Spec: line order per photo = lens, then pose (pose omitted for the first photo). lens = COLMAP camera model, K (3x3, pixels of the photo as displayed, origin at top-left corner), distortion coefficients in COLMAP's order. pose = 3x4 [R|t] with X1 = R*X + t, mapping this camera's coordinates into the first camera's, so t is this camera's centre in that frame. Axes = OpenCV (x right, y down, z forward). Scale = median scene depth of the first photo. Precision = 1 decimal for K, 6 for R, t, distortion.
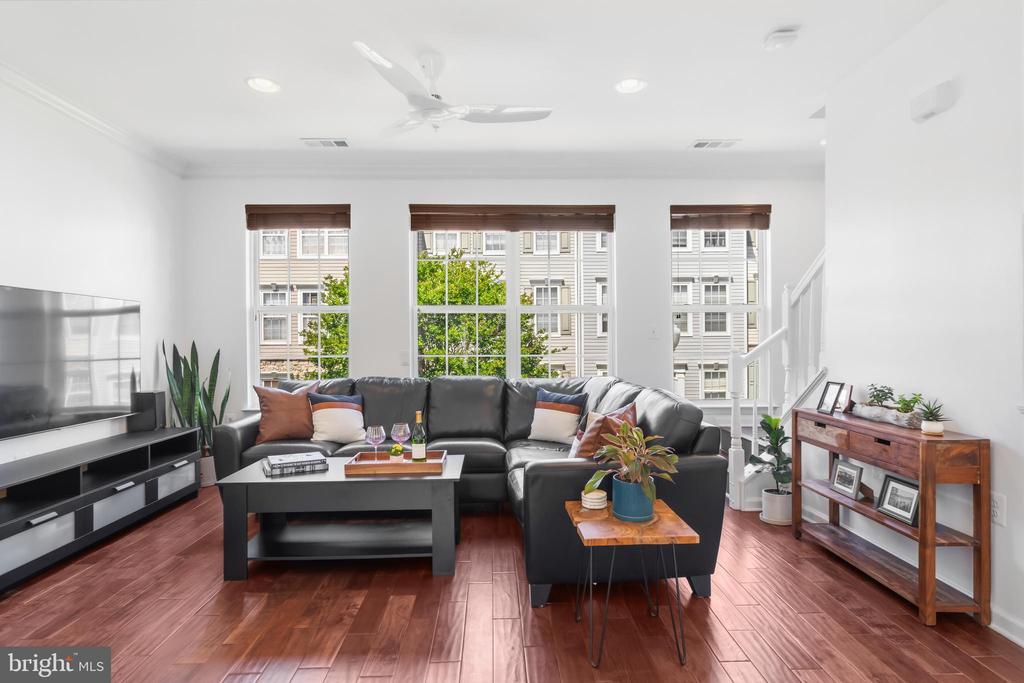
lens RADIAL K [[557.6, 0, 517.0], [0, 557.6, 339.1], [0, 0, 1]] dist [0.000237, 0.003268]
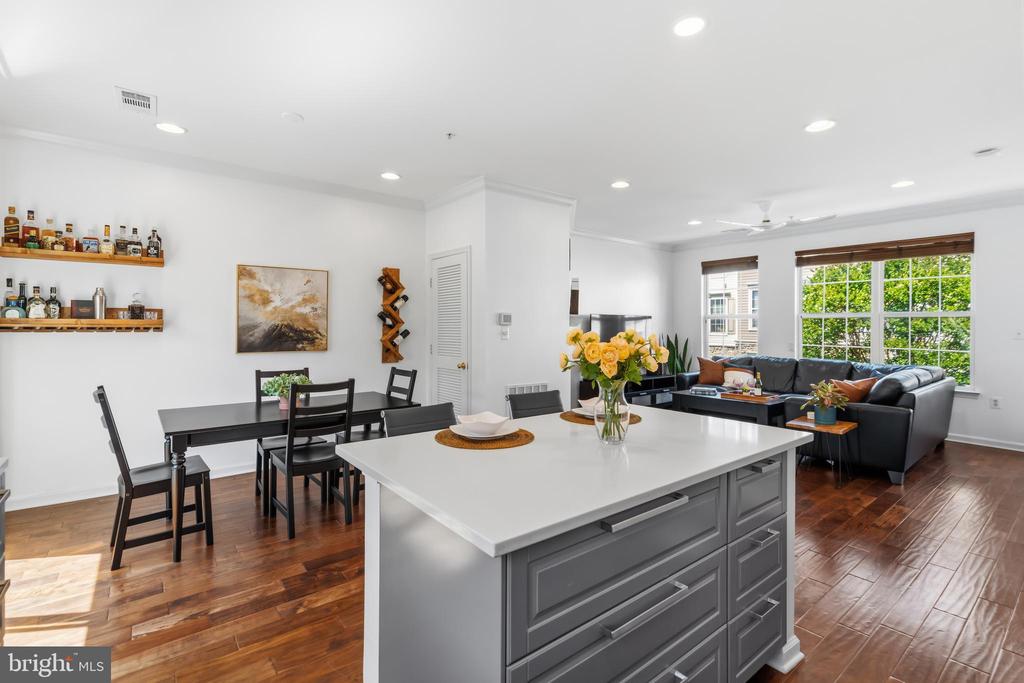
lens RADIAL K [[469.9, 0, 510.7], [0, 469.9, 326.3], [0, 0, 1]] dist [0.004729, 0.000698]
pose [[0.598840, 0.008247, -0.800826, 0.515407], [-0.003926, 0.999965, 0.007362, -0.040429], [0.800859, -0.001264, 0.598851, -0.603610]]
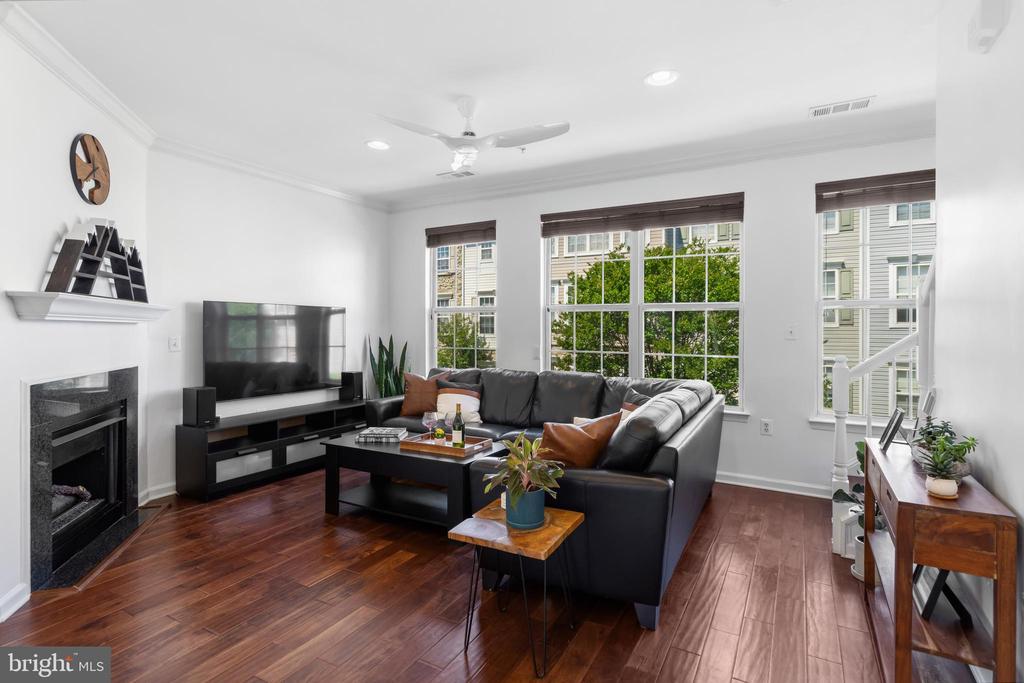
lens RADIAL K [[526.8, 0, 501.3], [0, 526.8, 332.1], [0, 0, 1]] dist [0.000050, 0.002274]
pose [[0.853034, 0.012776, -0.521699, 0.367113], [-0.006628, 0.999885, 0.013649, -0.027252], [0.521813, -0.008185, 0.853020, 0.078063]]
